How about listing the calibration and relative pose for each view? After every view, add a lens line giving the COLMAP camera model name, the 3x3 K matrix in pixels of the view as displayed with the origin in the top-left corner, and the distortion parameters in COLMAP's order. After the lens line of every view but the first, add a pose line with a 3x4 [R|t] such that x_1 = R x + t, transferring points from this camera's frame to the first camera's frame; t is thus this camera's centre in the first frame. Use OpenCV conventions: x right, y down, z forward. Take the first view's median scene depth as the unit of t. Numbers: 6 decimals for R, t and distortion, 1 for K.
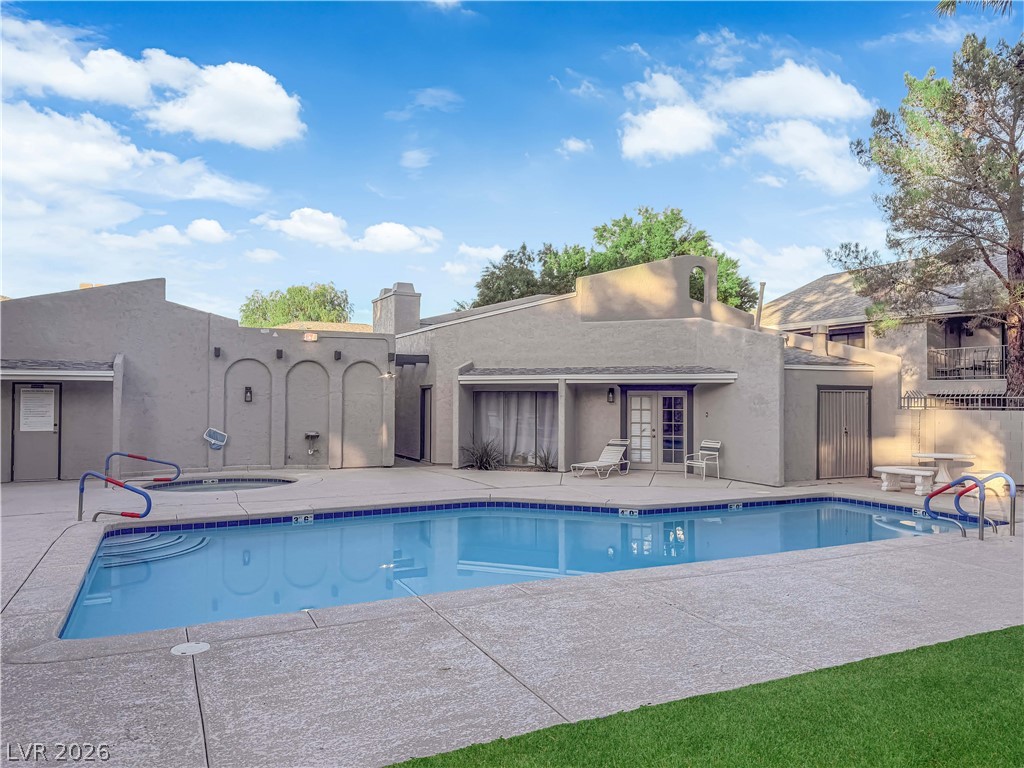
lens RADIAL K [[713.2, 0, 512.0], [0, 713.2, 384.0], [0, 0, 1]] dist [0.162919, -0.263221]
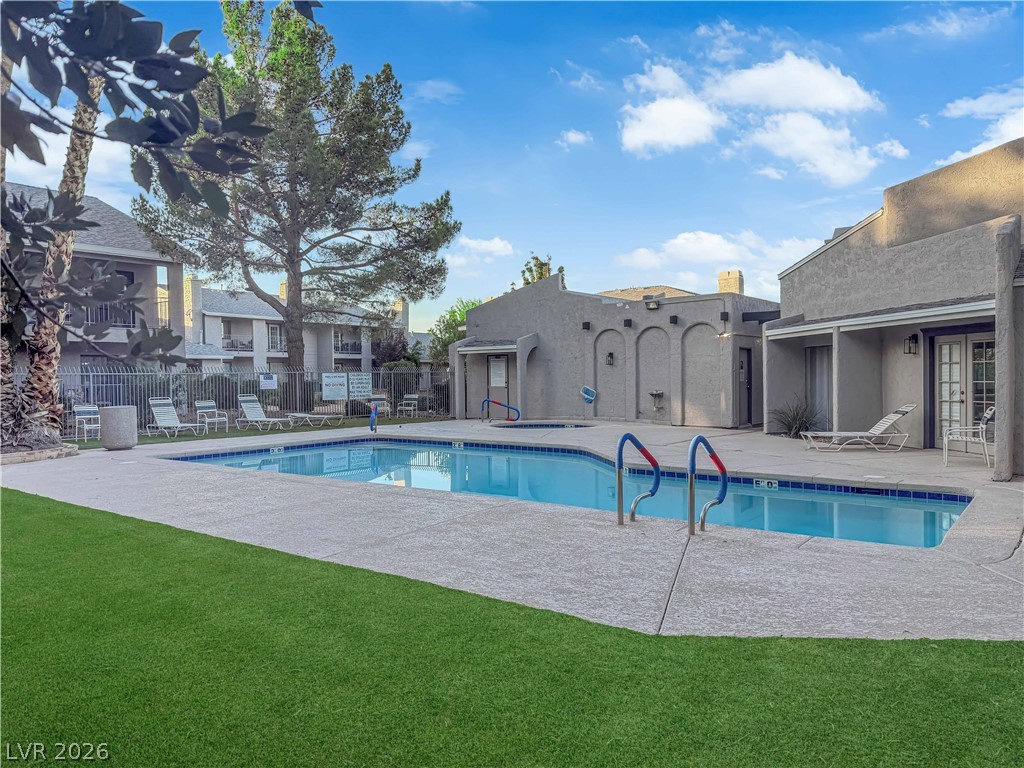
lens RADIAL K [[713.2, 0, 512.0], [0, 713.2, 384.0], [0, 0, 1]] dist [0.162919, -0.263221]
pose [[0.452624, 0.000360, -0.891702, 0.603990], [0.025123, 0.999598, 0.013156, 0.035552], [0.891348, -0.028357, 0.452433, 0.302895]]
